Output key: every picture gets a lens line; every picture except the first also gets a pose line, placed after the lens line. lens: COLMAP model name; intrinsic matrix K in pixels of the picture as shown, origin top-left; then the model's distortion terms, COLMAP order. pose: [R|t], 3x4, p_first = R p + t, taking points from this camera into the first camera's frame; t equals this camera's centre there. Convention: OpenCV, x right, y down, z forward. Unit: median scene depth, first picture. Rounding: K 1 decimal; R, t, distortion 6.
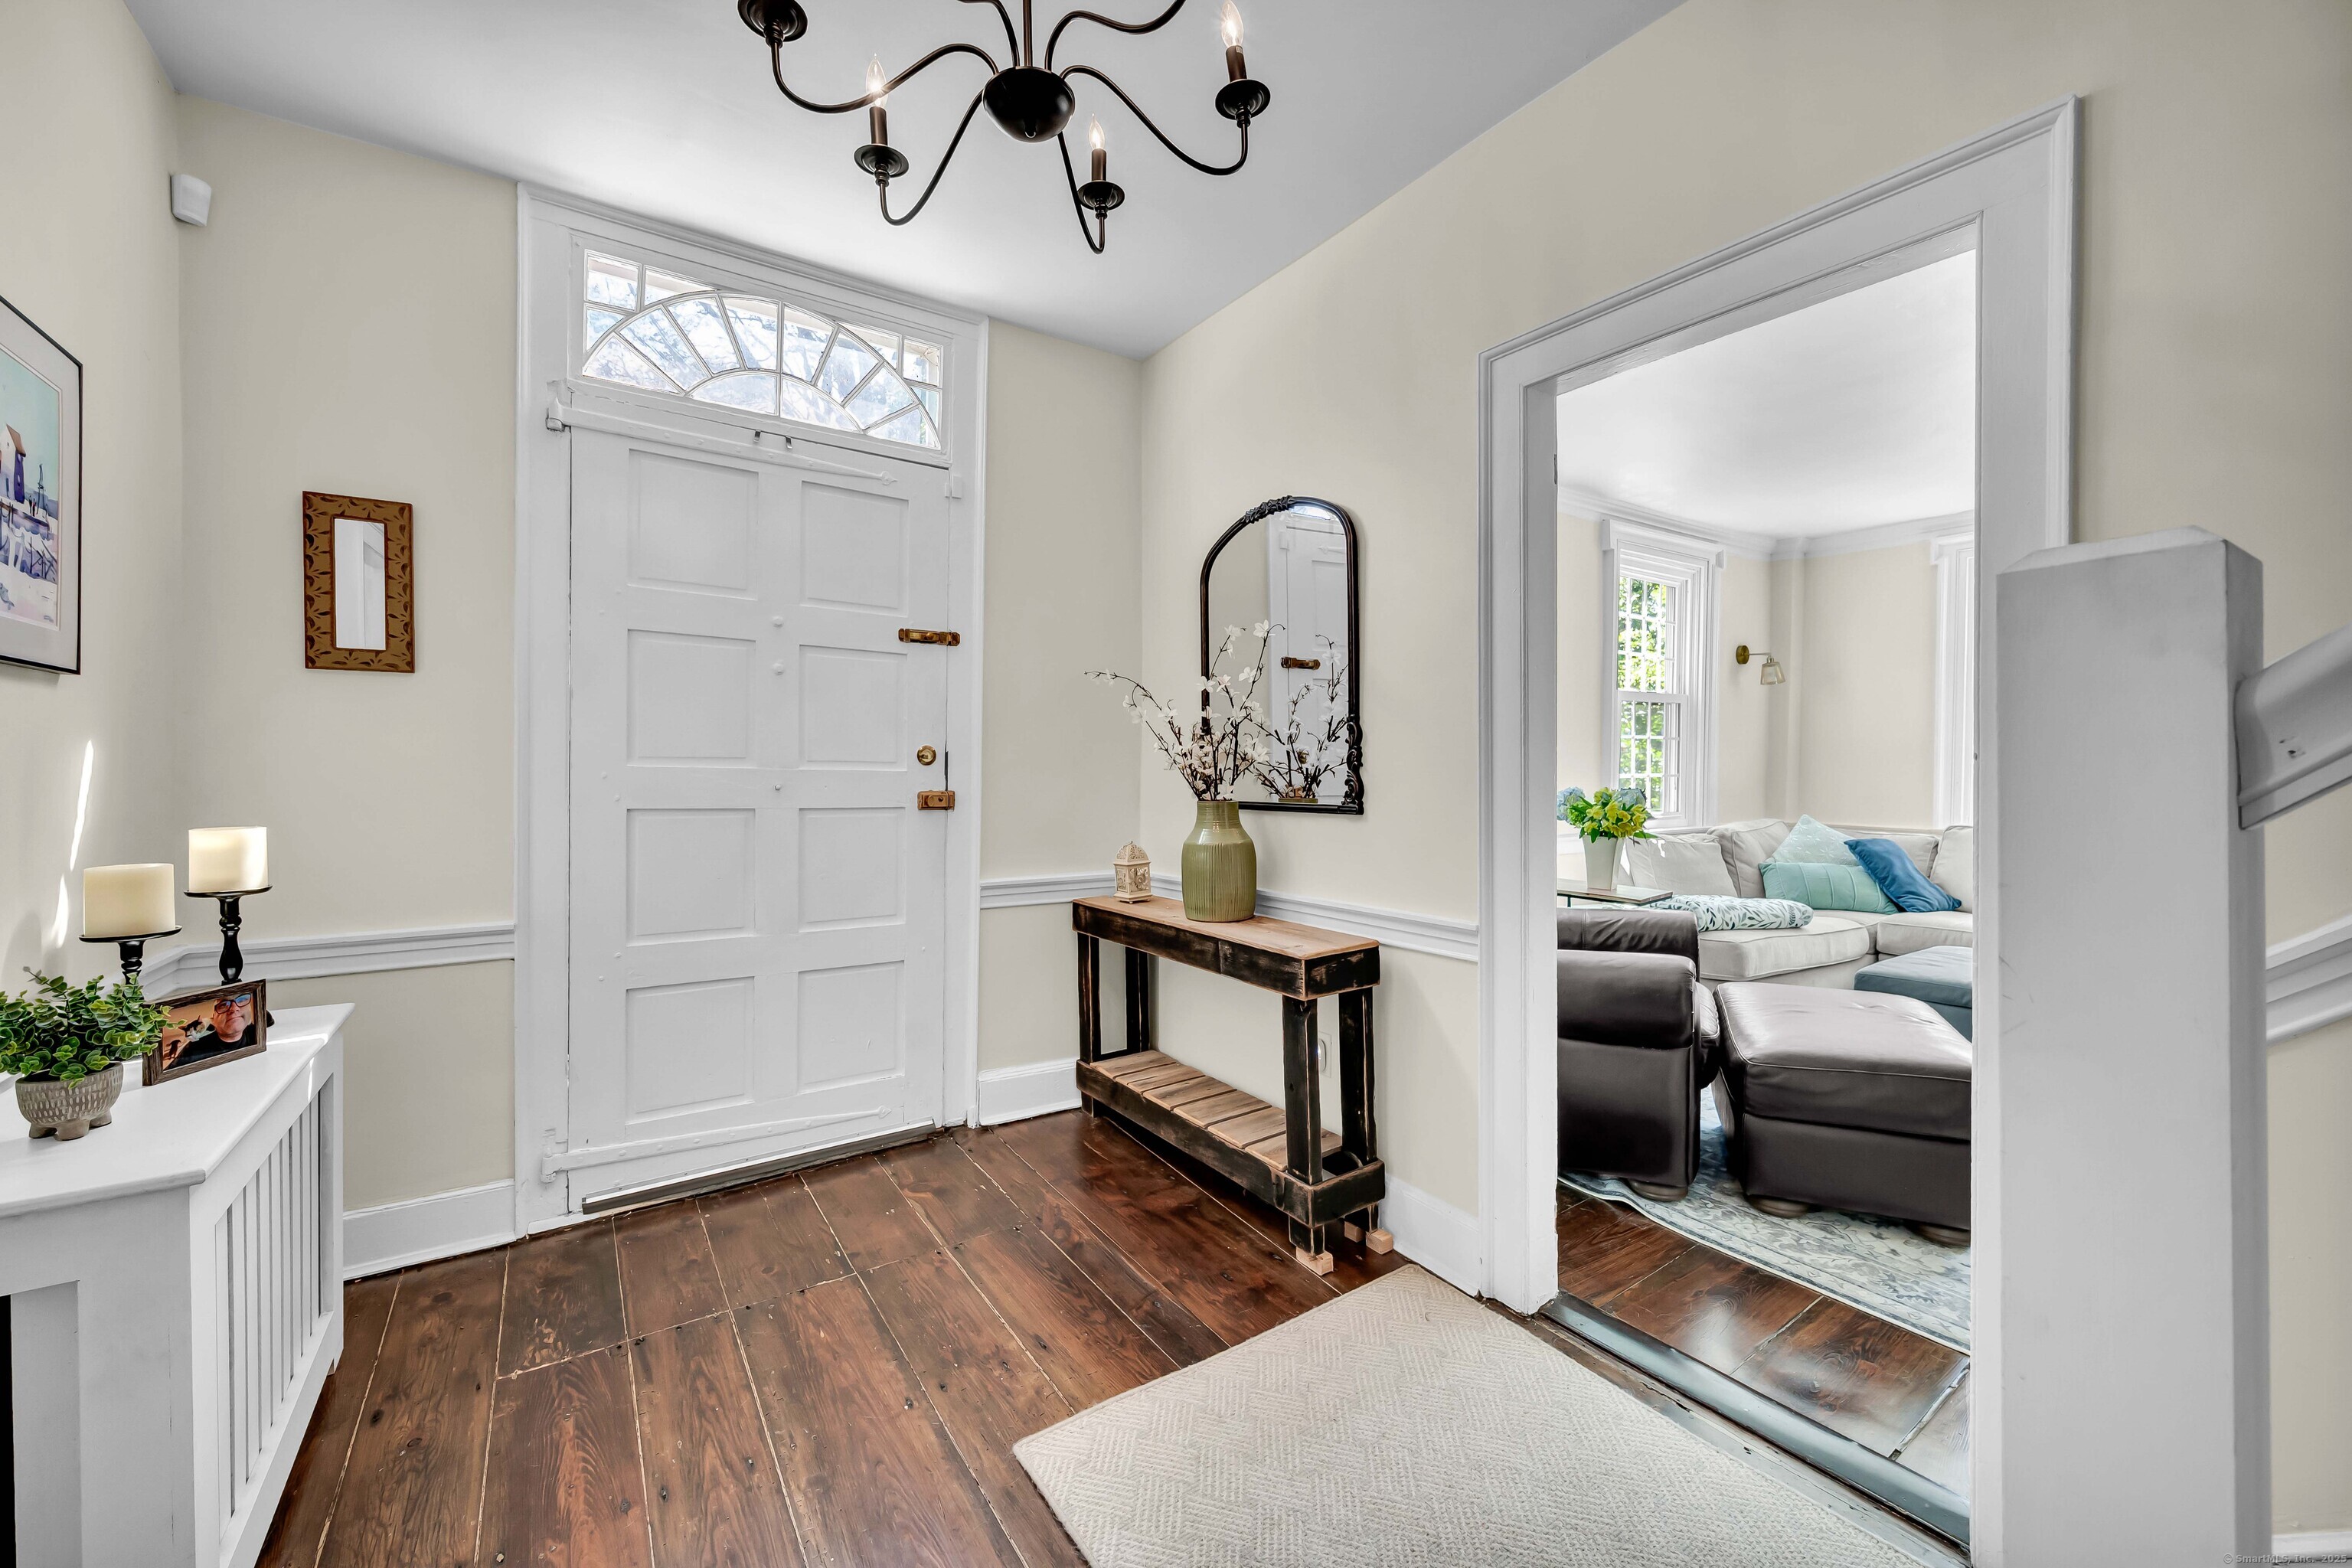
lens RADIAL K [[950.2, 0, 1171.4], [0, 950.2, 777.7], [0, 0, 1]] dist [0.001001, -0.001404]
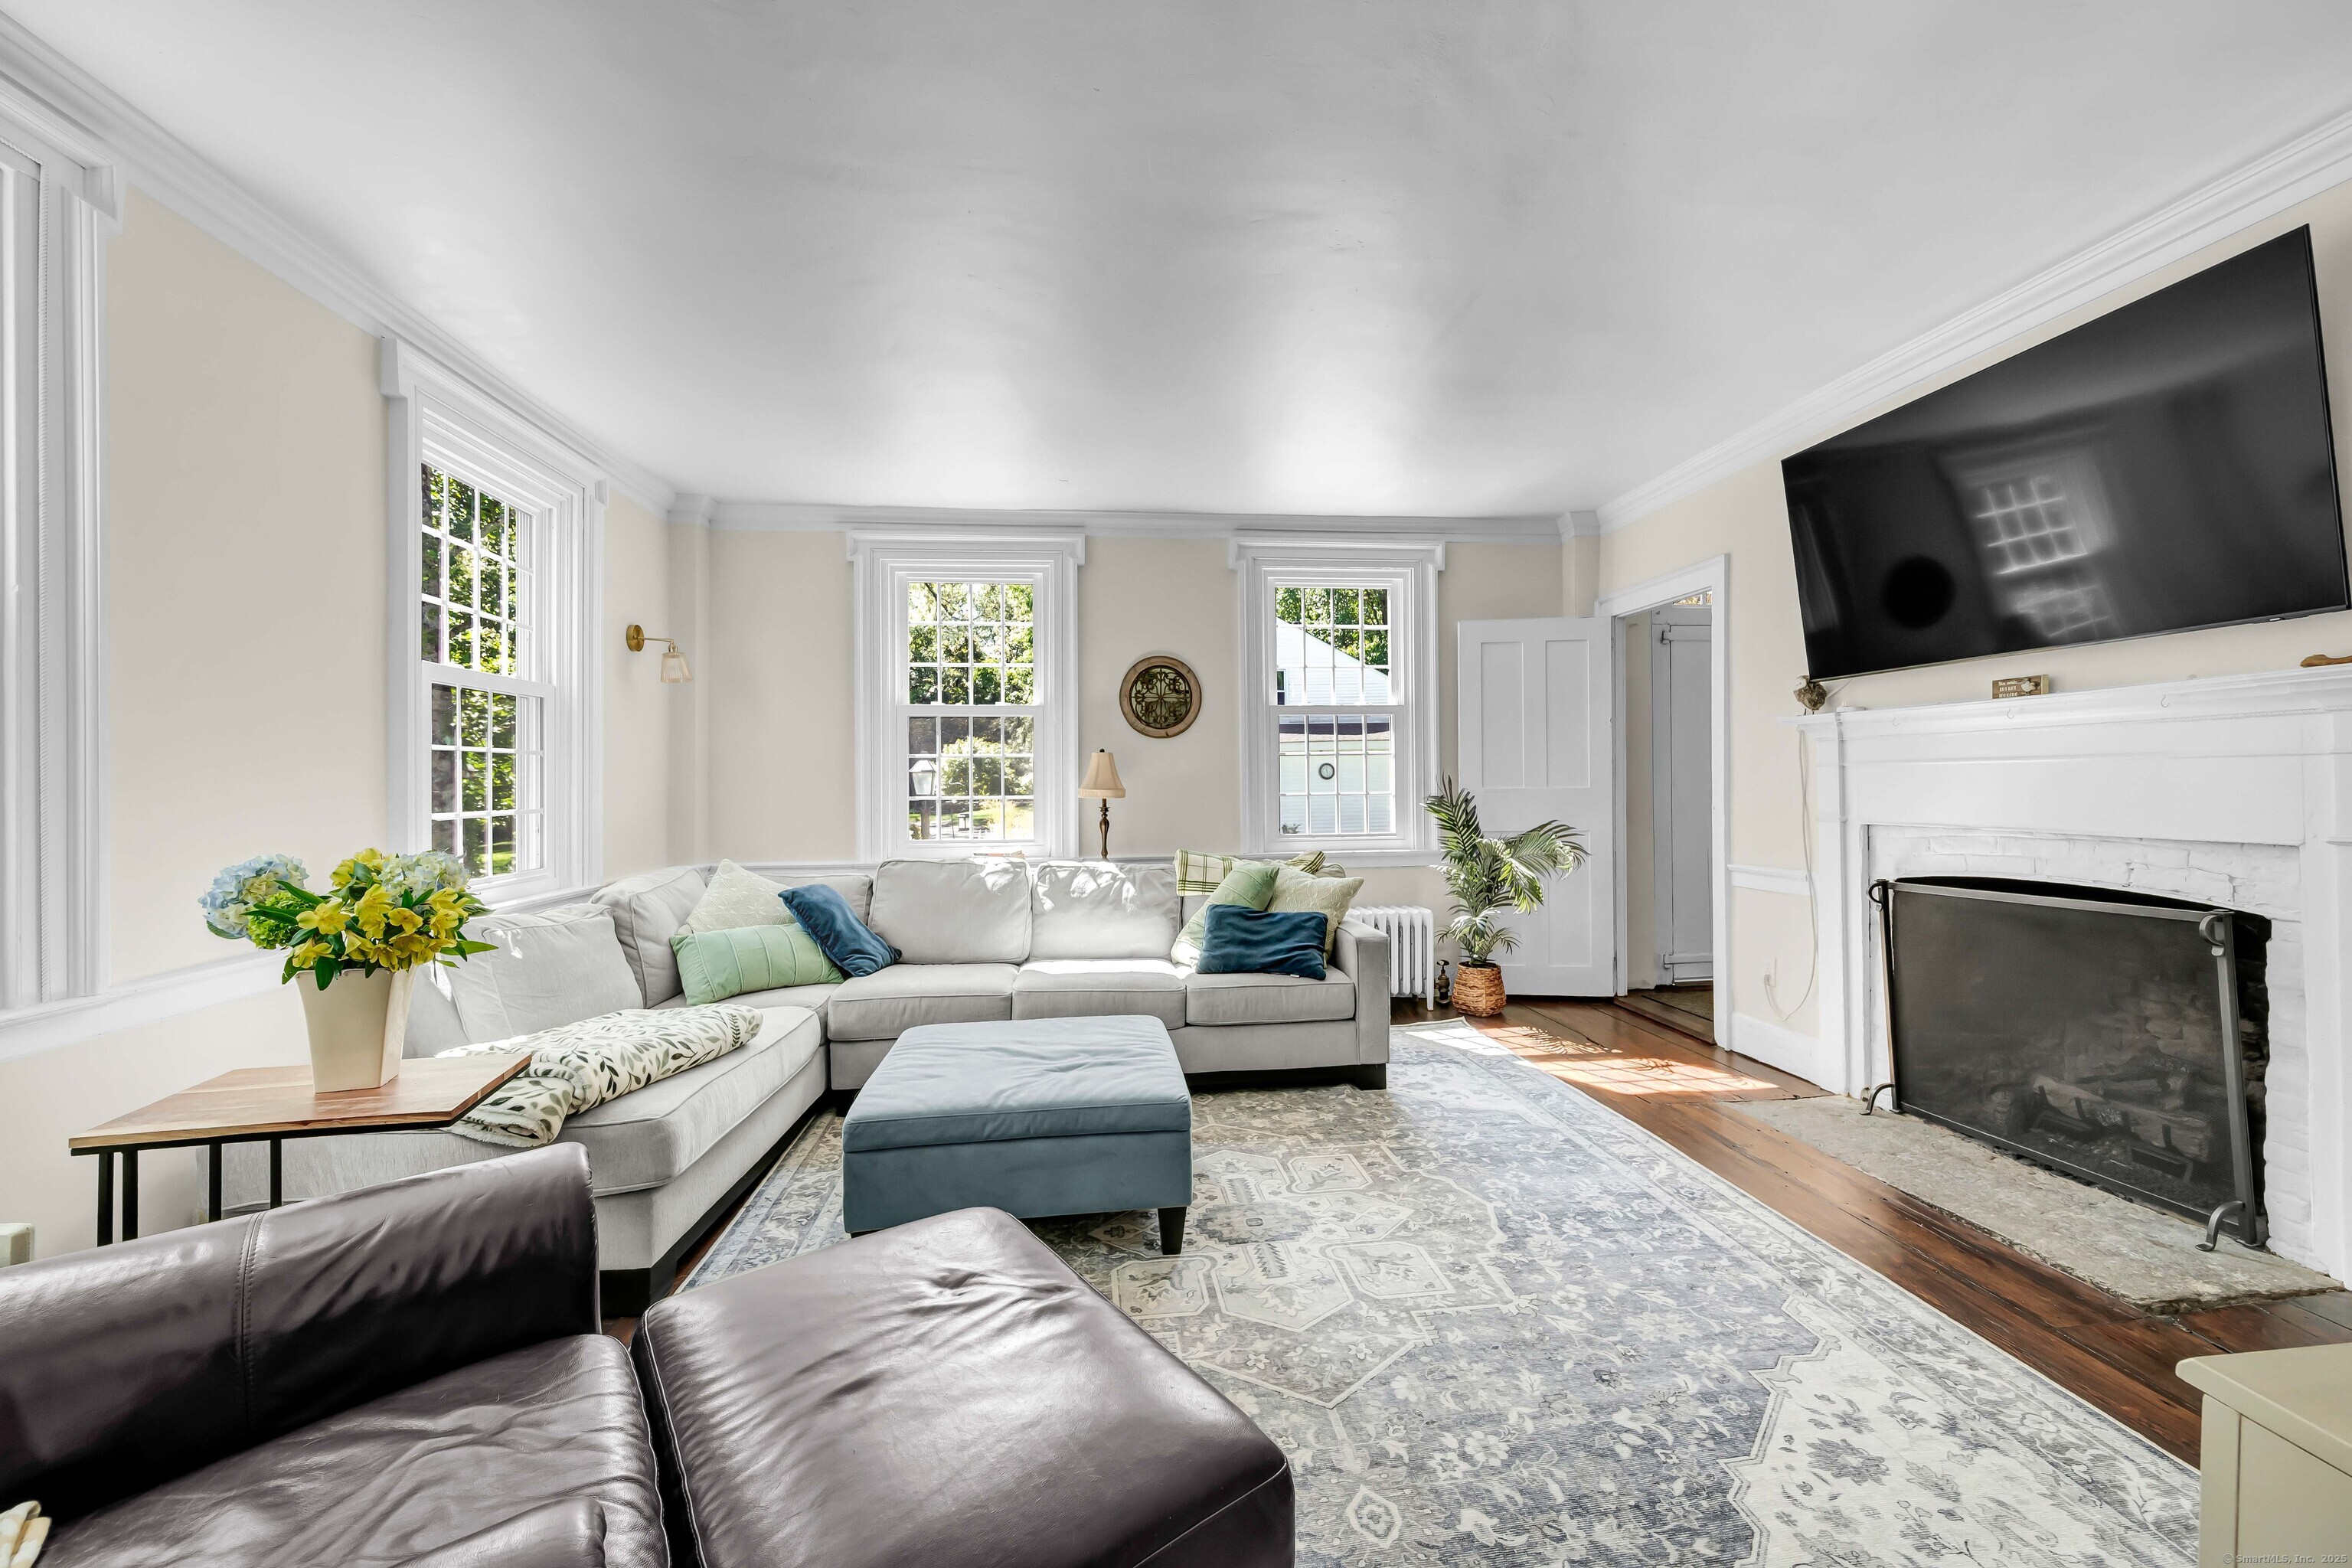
lens RADIAL K [[950.2, 0, 1182.5], [0, 950.2, 780.0], [0, 0, 1]] dist [0.001001, -0.001404]
pose [[0.470569, -0.003542, 0.882356, 0.197766], [0.025249, 0.999637, -0.009452, -0.007483], [-0.882002, 0.026726, 0.470487, 0.366218]]
